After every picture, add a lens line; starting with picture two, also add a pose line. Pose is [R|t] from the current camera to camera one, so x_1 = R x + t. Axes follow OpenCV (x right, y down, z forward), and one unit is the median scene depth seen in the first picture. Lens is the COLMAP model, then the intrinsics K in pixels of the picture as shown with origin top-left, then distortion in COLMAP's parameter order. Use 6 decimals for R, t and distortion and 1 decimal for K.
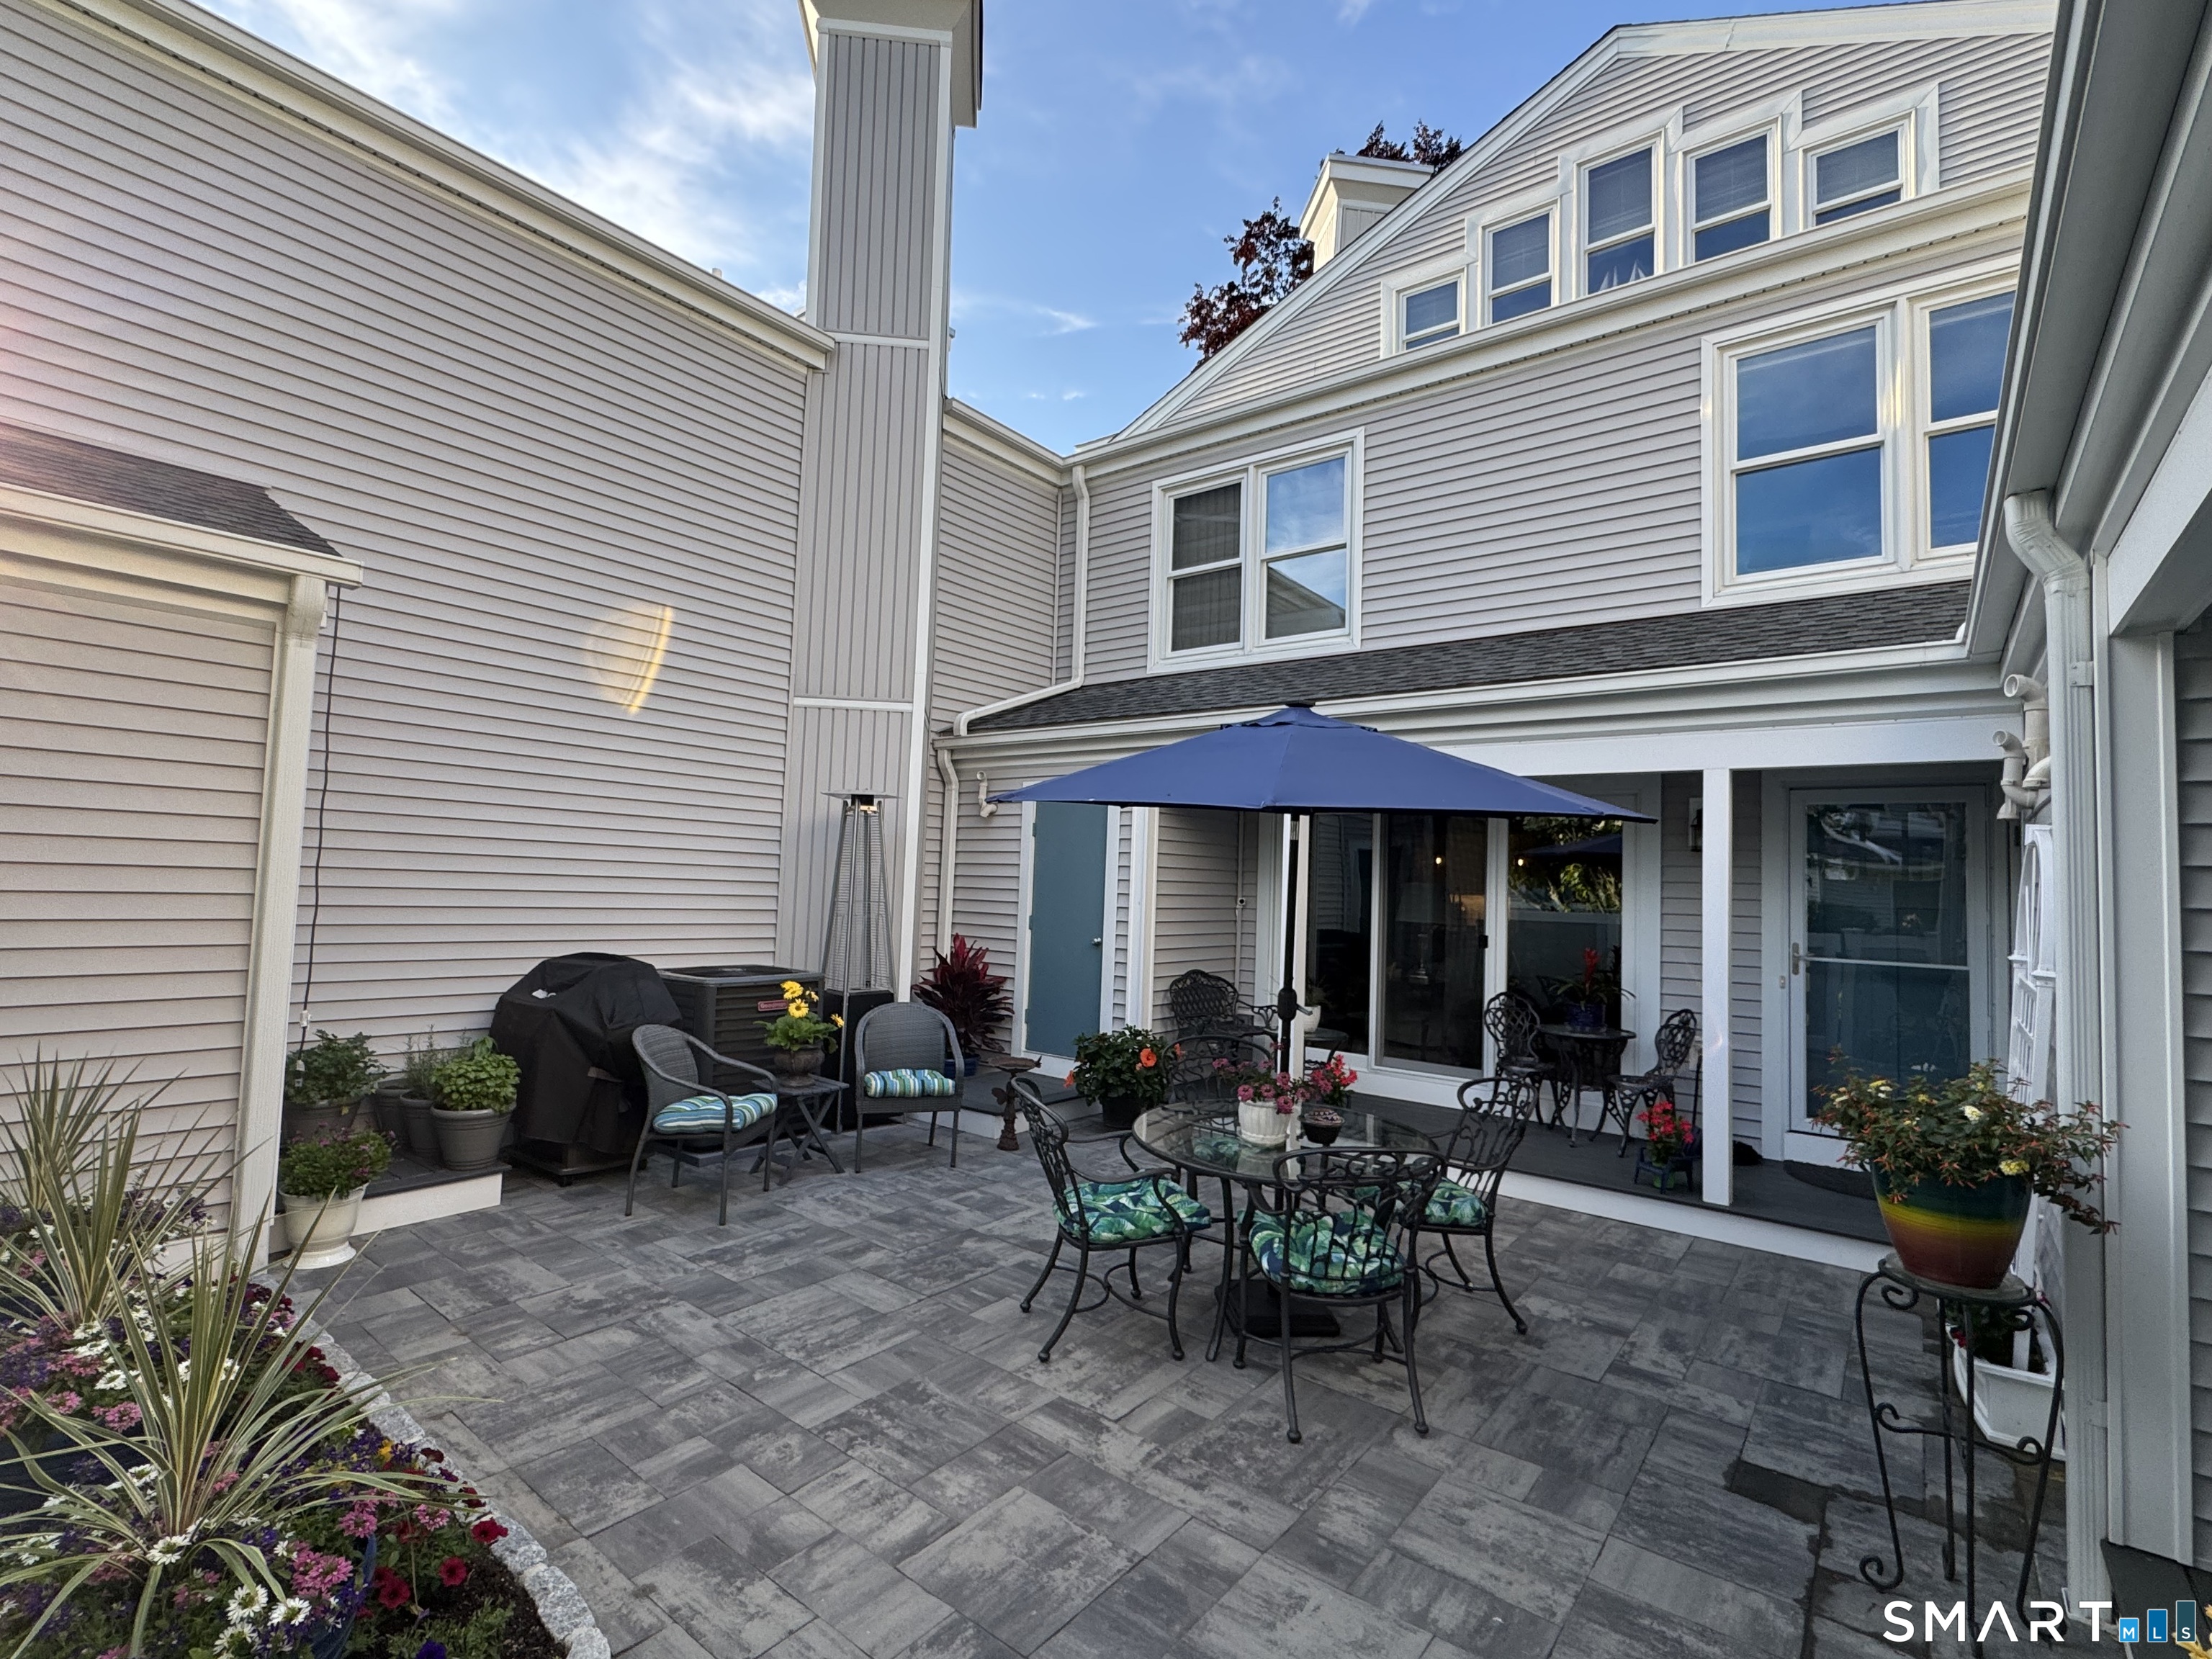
lens RADIAL K [[1030.5, 0, 1098.0], [0, 1030.5, 826.8], [0, 0, 1]] dist [-0.002529, -0.000346]
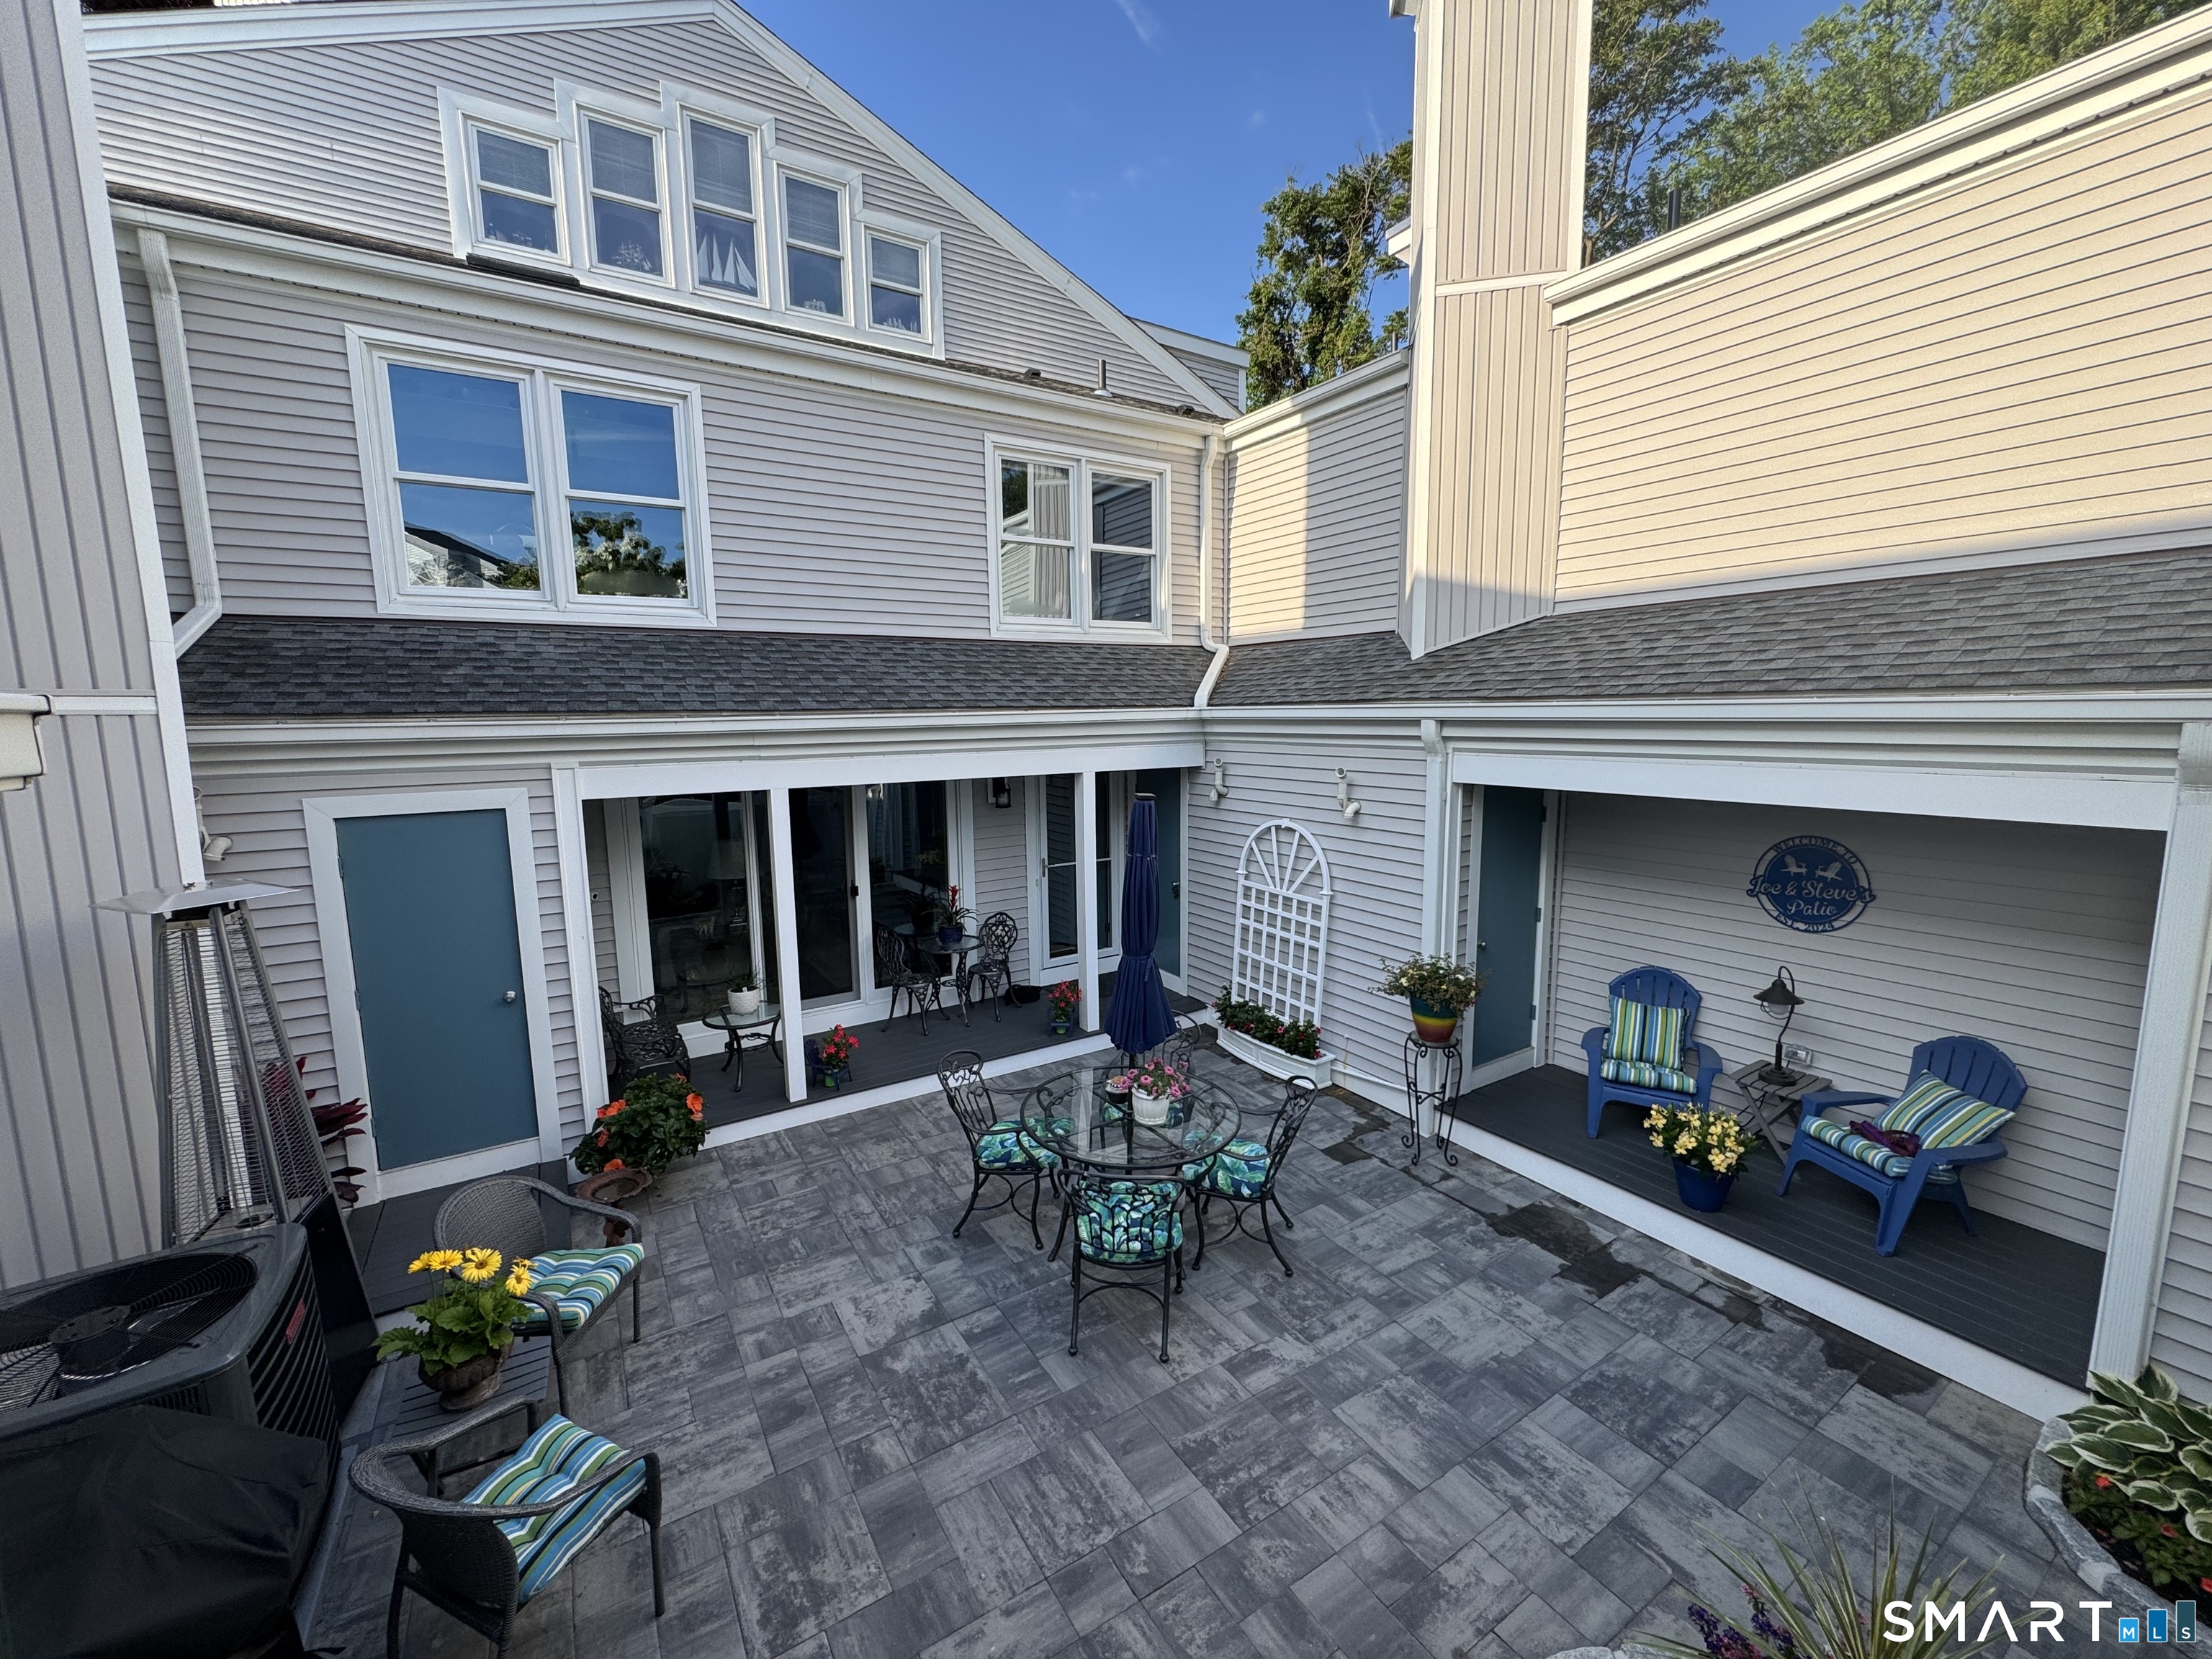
lens RADIAL K [[886.2, 0, 1106.0], [0, 886.2, 823.3], [0, 0, 1]] dist [-0.001160, 0.000026]
pose [[0.322906, -0.158681, 0.933034, -0.477457], [-0.027247, 0.983877, 0.176757, -0.154900], [-0.946039, -0.082498, 0.313376, 0.380182]]
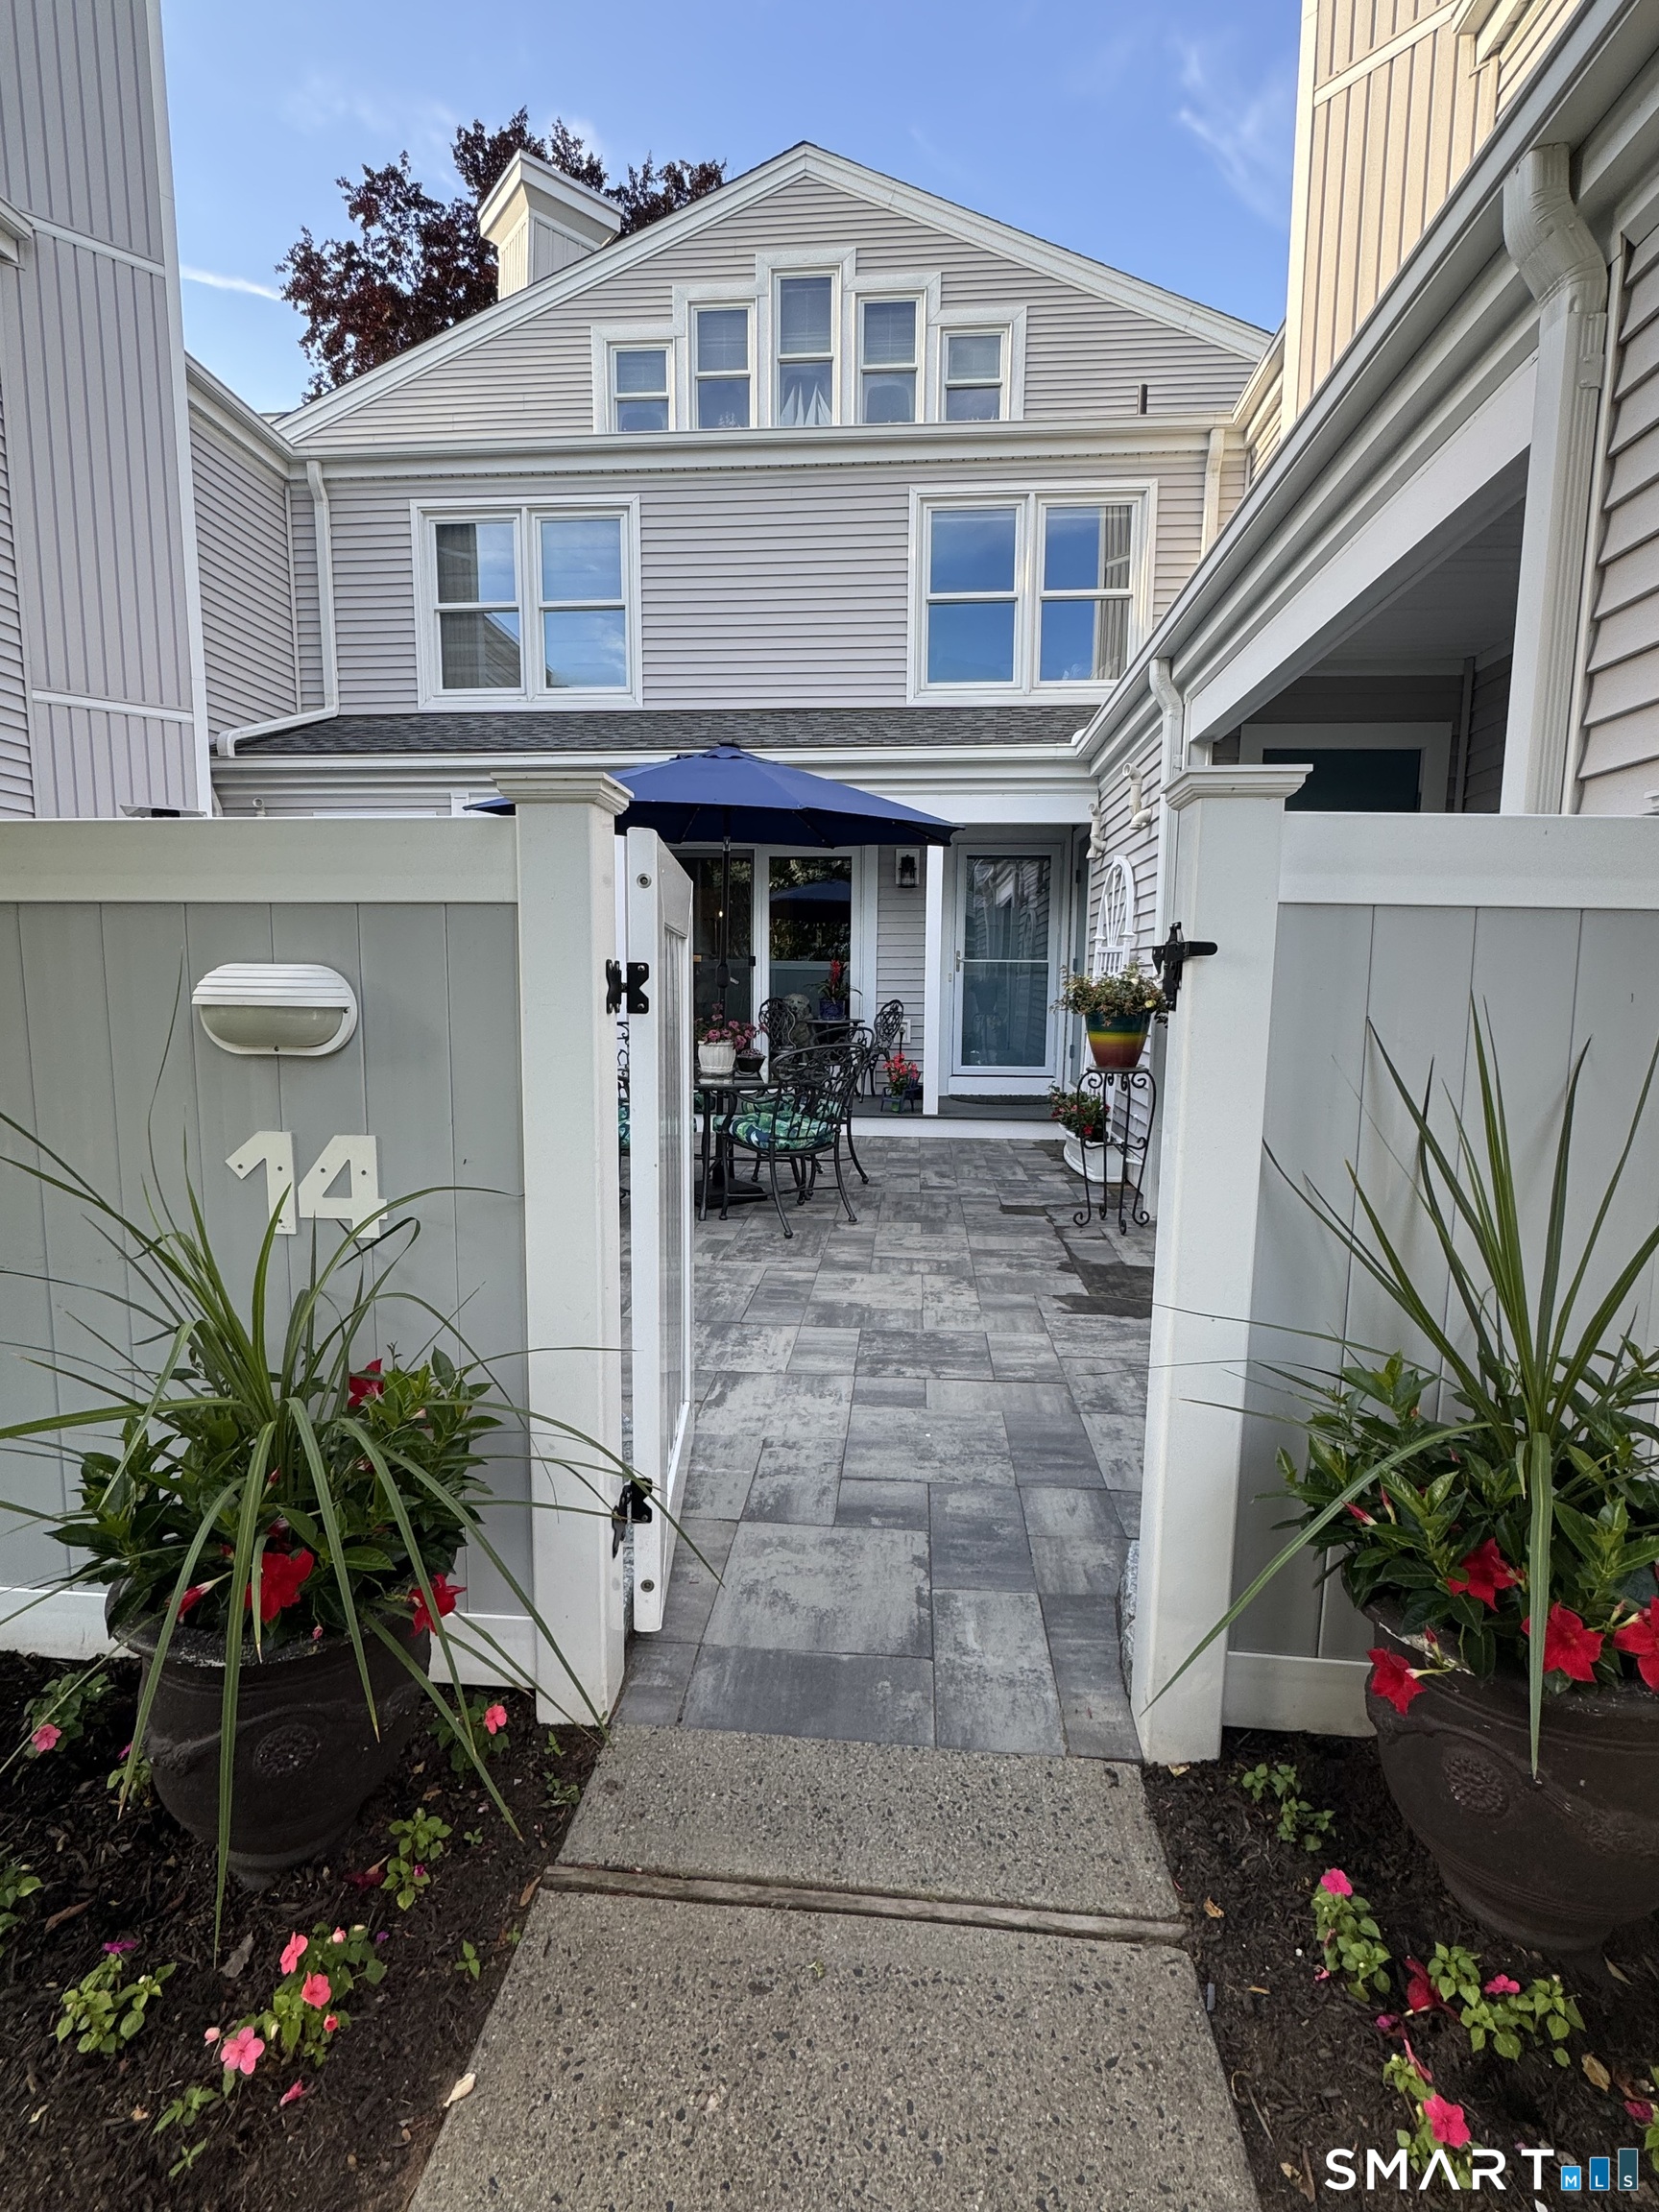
lens RADIAL K [[1030.5, 0, 833.4], [0, 1030.5, 1108.5], [0, 0, 1]] dist [-0.002529, -0.000346]
pose [[0.828518, -0.097277, 0.551448, -0.252158], [-0.009573, 0.982190, 0.187644, 0.048068], [-0.559880, -0.160746, 0.812832, -0.115103]]
